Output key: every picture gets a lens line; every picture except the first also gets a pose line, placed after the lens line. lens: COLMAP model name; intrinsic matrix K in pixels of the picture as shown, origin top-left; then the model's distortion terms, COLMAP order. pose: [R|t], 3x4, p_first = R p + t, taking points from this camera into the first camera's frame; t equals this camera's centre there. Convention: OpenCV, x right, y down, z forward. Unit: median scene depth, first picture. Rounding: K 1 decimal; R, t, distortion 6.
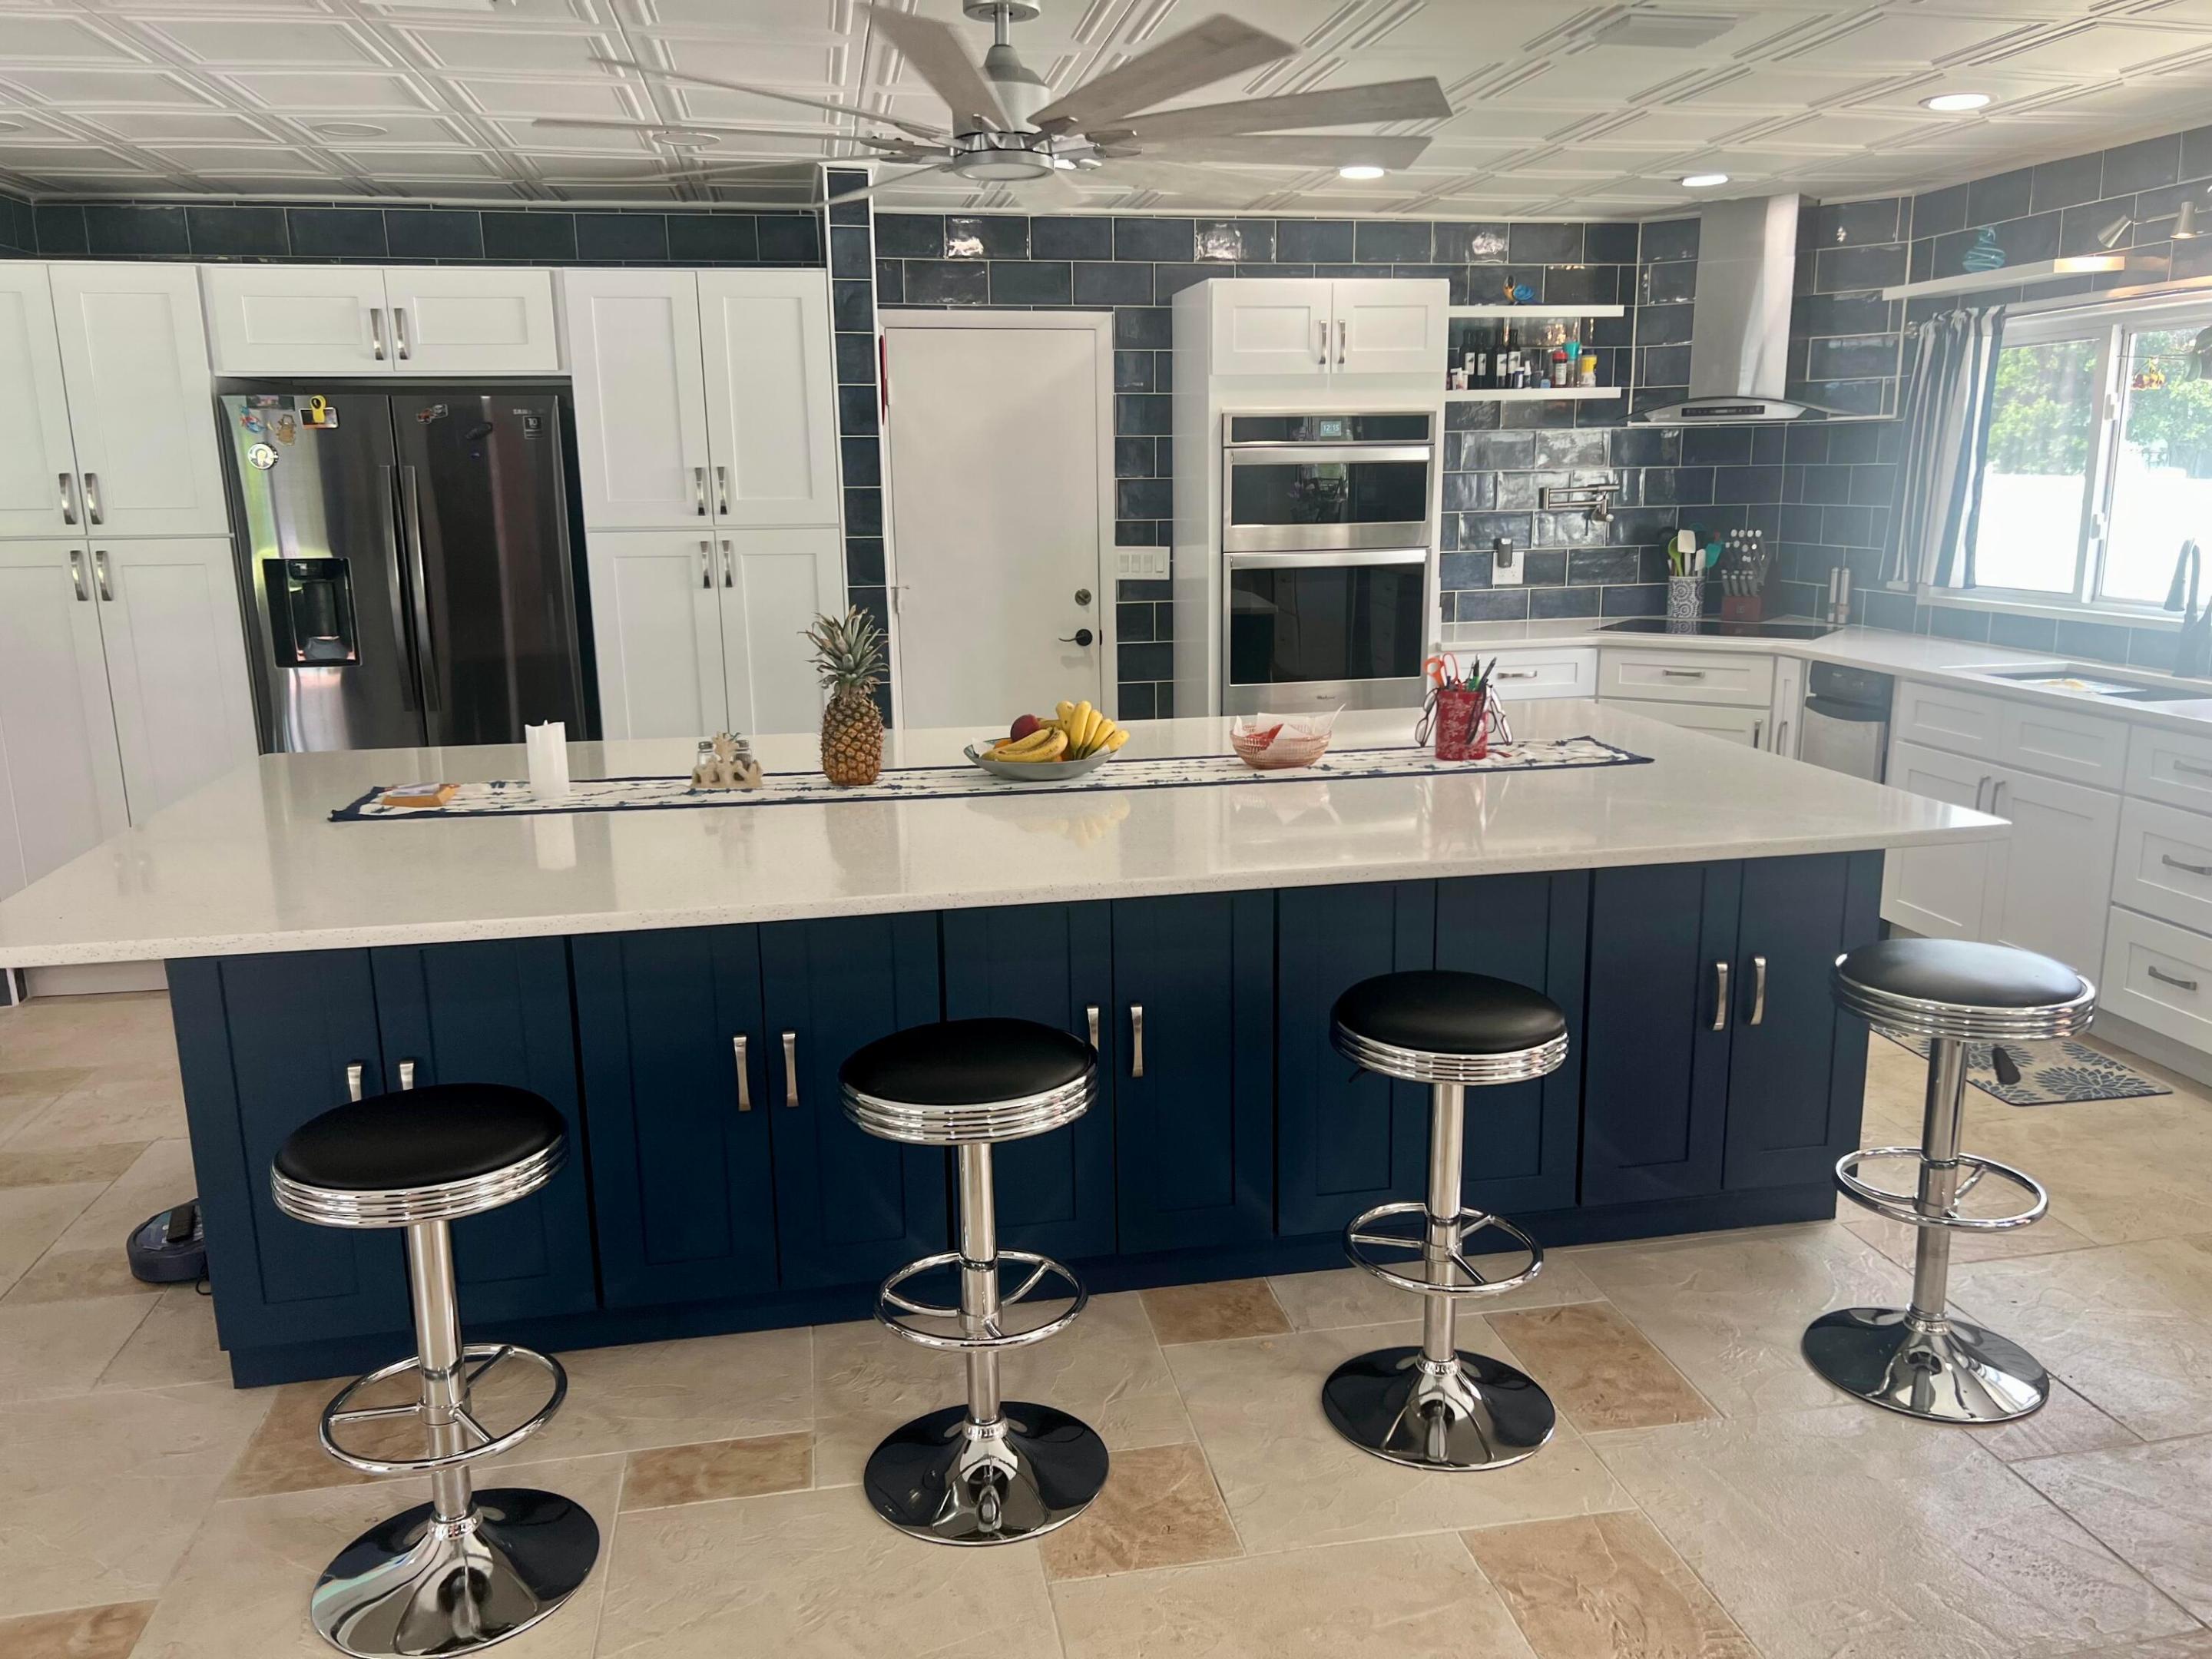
lens RADIAL K [[1662.4, 0, 1118.4], [0, 1662.4, 845.8], [0, 0, 1]] dist [0.046104, -0.047882]
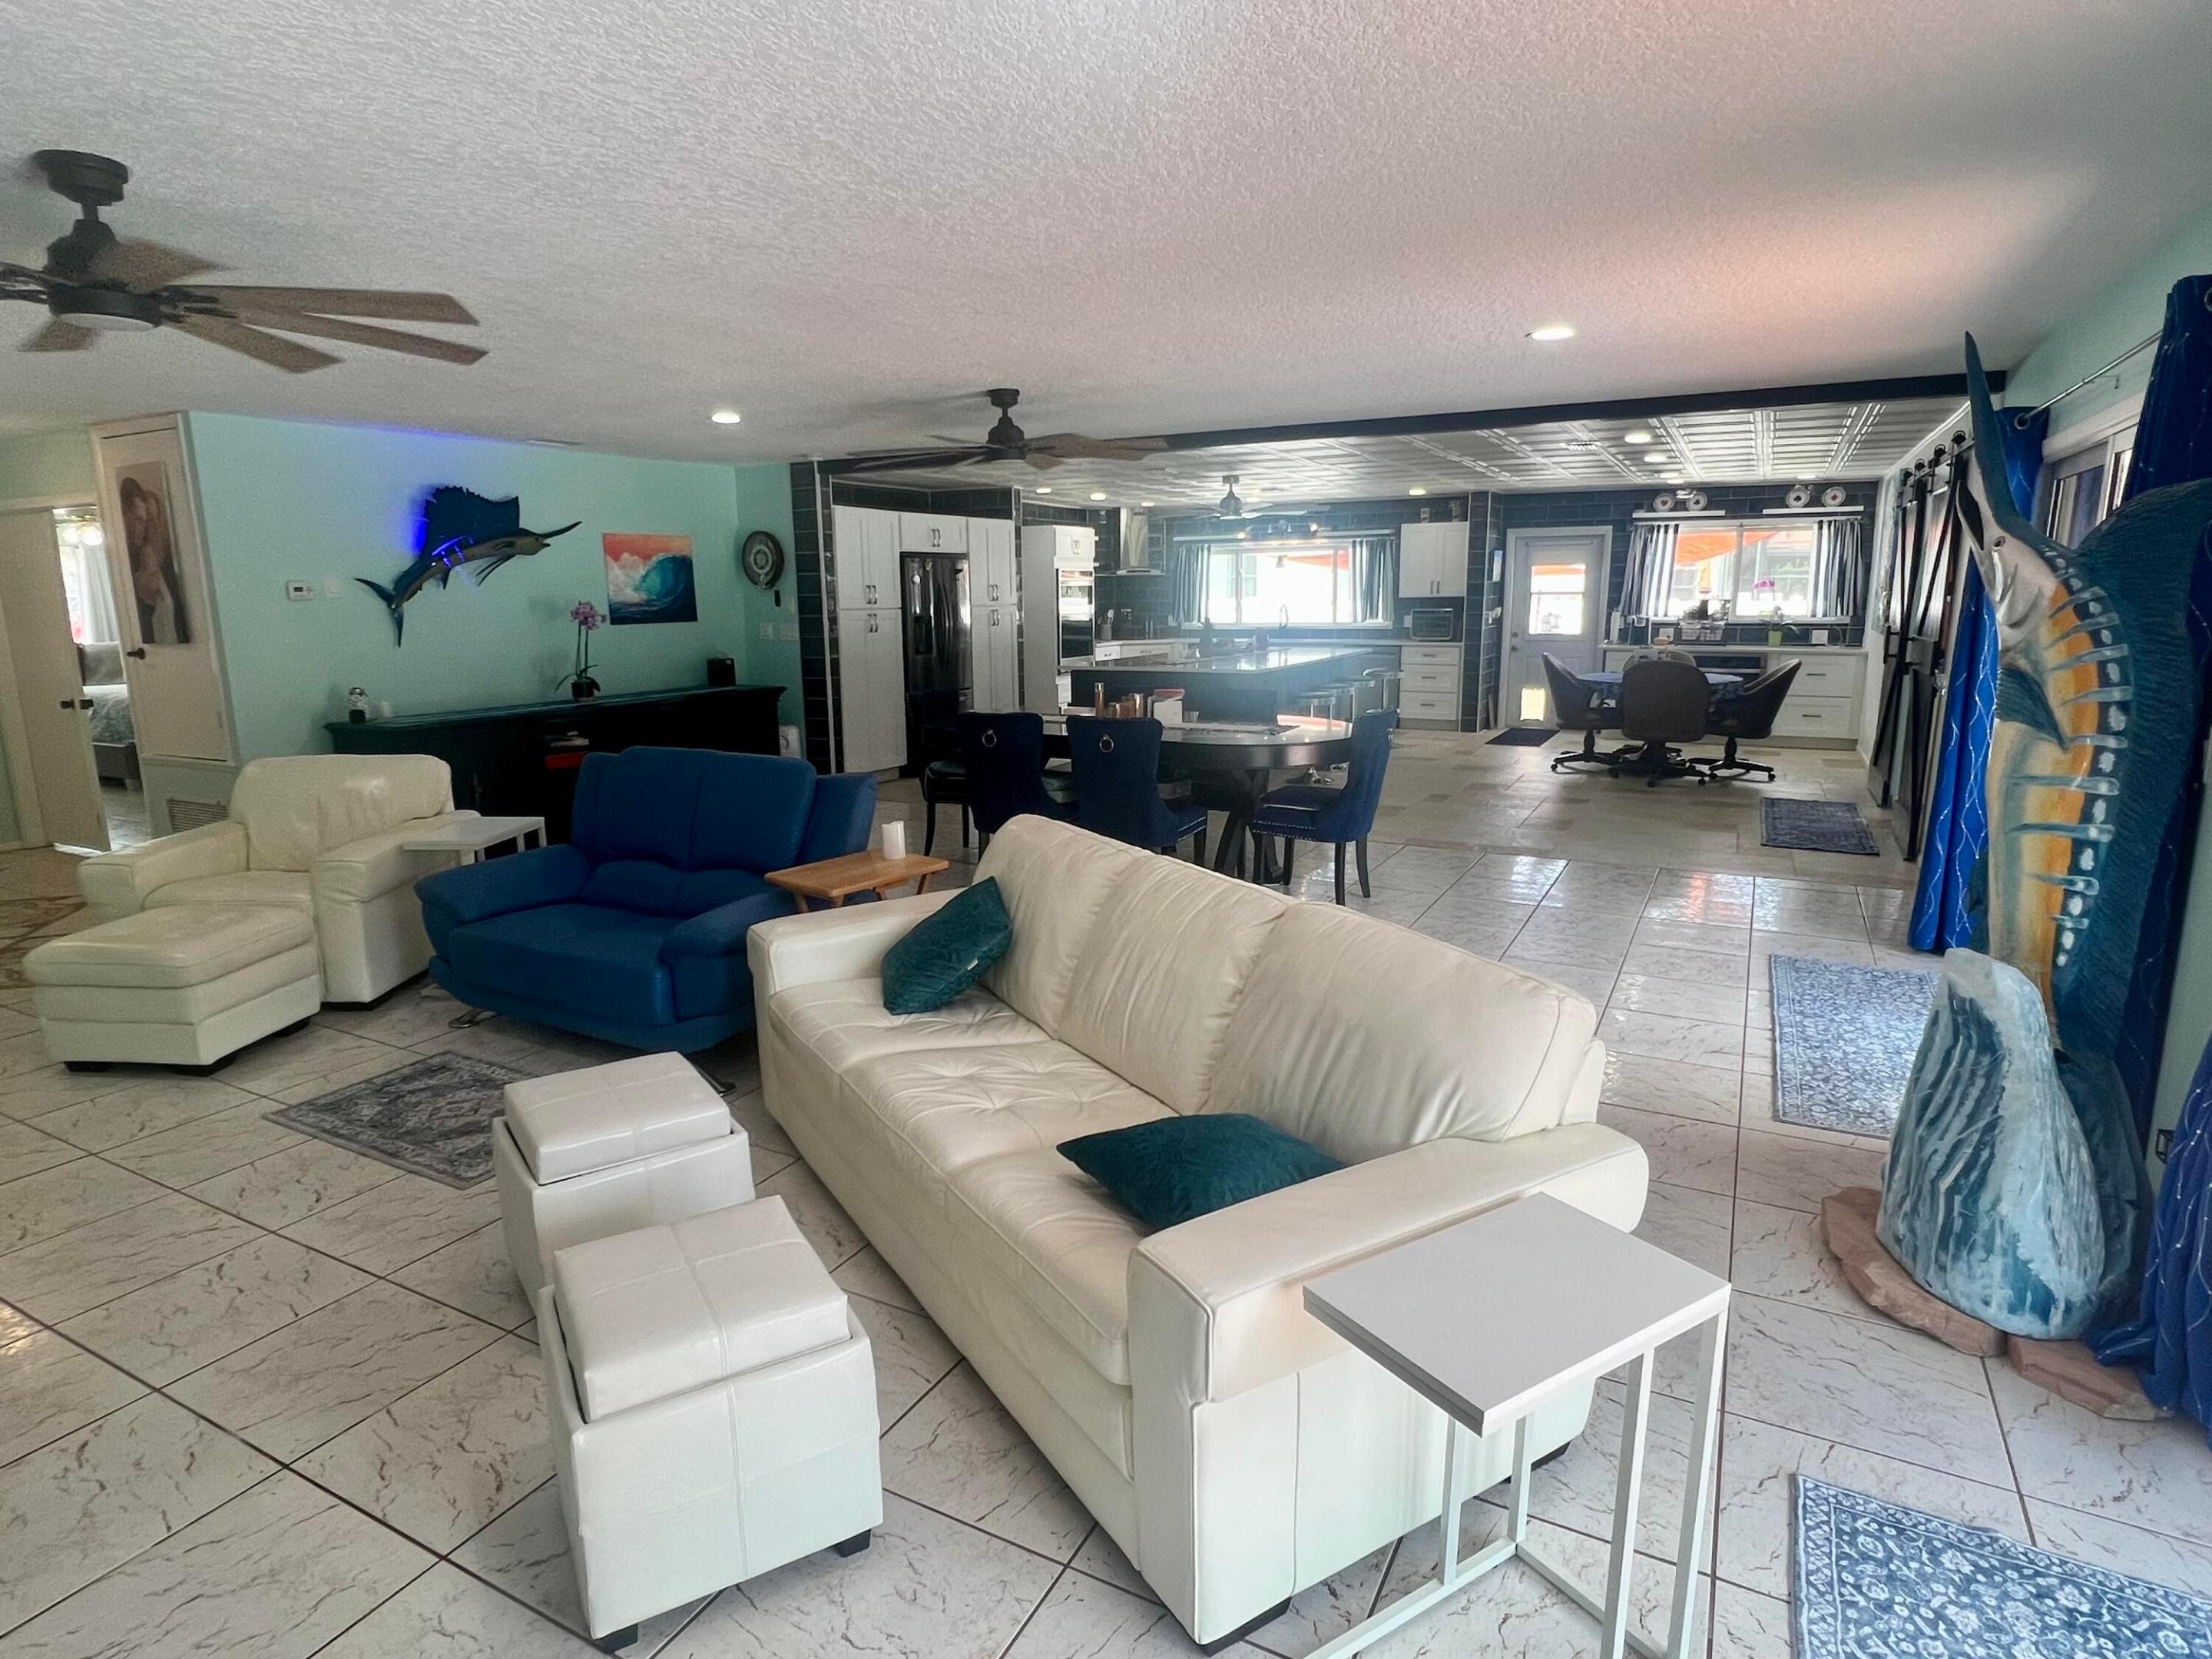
lens RADIAL K [[1206.8, 0, 1113.9], [0, 1206.8, 827.6], [0, 0, 1]] dist [0.005229, 0.002053]
pose [[0.617891, -0.146908, 0.772418, -1.827902], [0.184181, 0.982100, 0.039453, 0.150218], [-0.764388, 0.117887, 0.633888, -0.465913]]
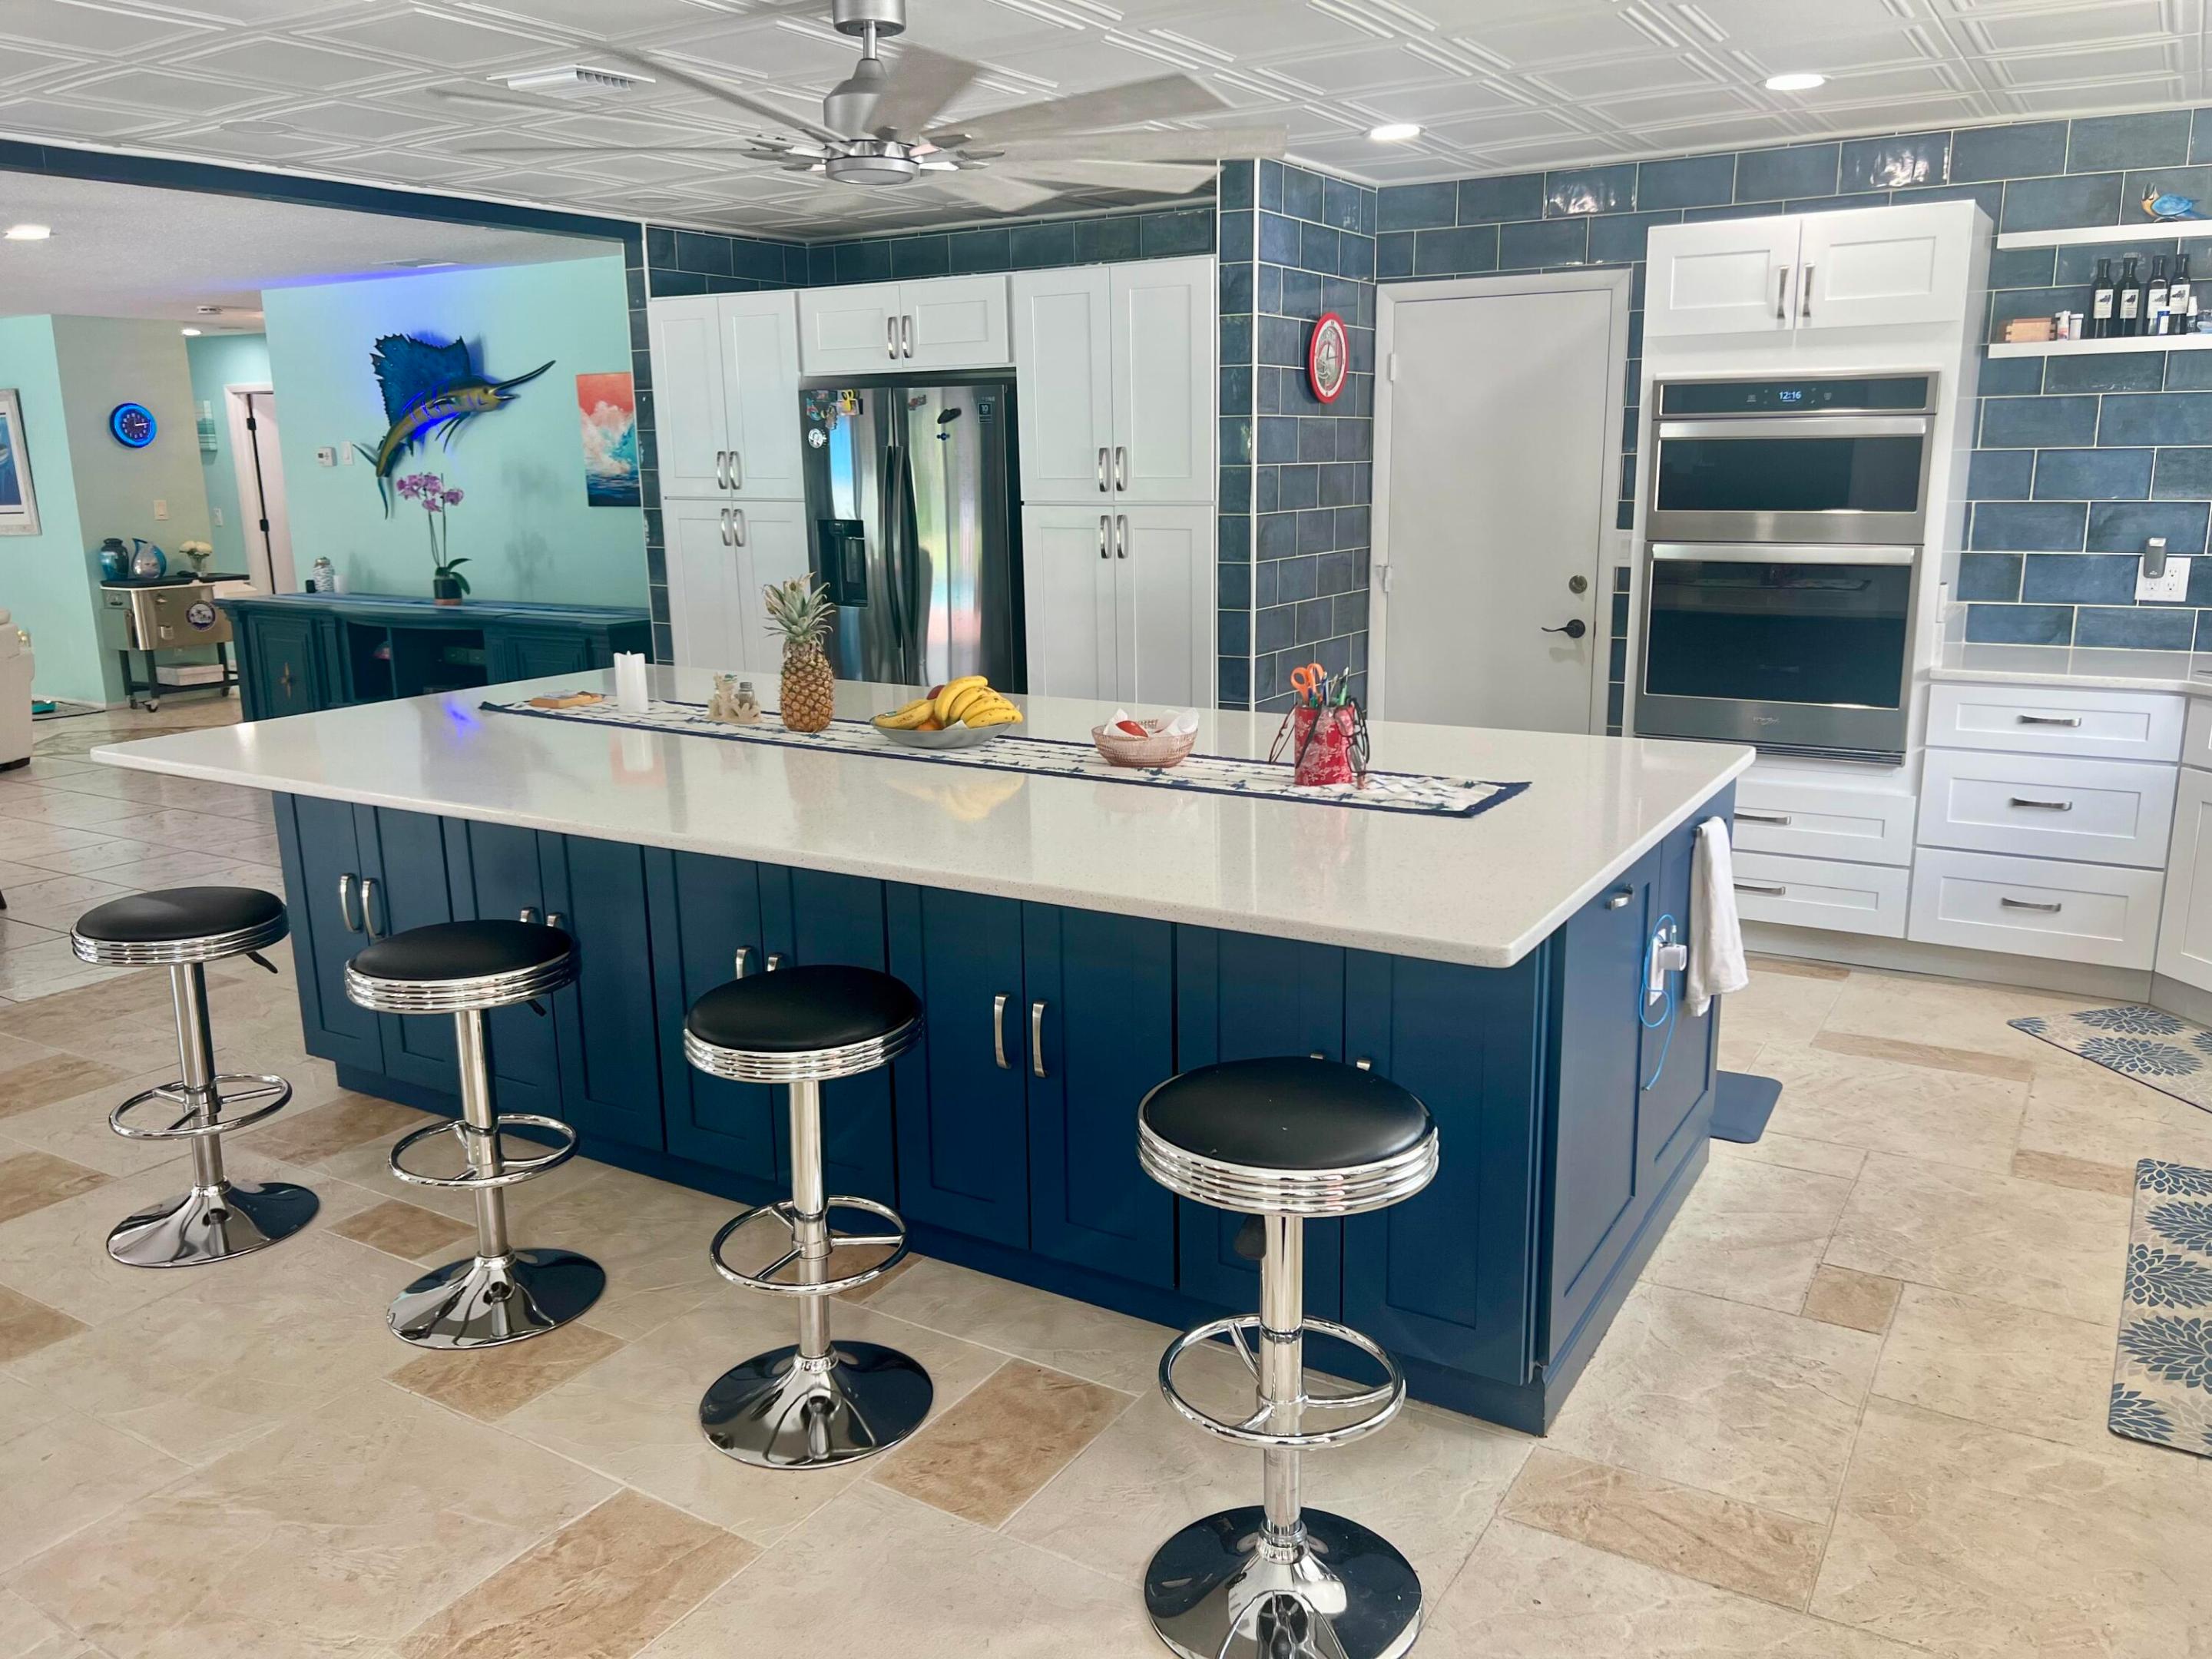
lens RADIAL K [[1662.4, 0, 1113.1], [0, 1662.4, 825.0], [0, 0, 1]] dist [0.046104, -0.047882]
pose [[0.744212, 0.149823, -0.650923, 0.498382], [-0.145477, 0.987482, 0.060961, -0.048547], [0.651908, 0.049327, 0.756692, 0.188418]]
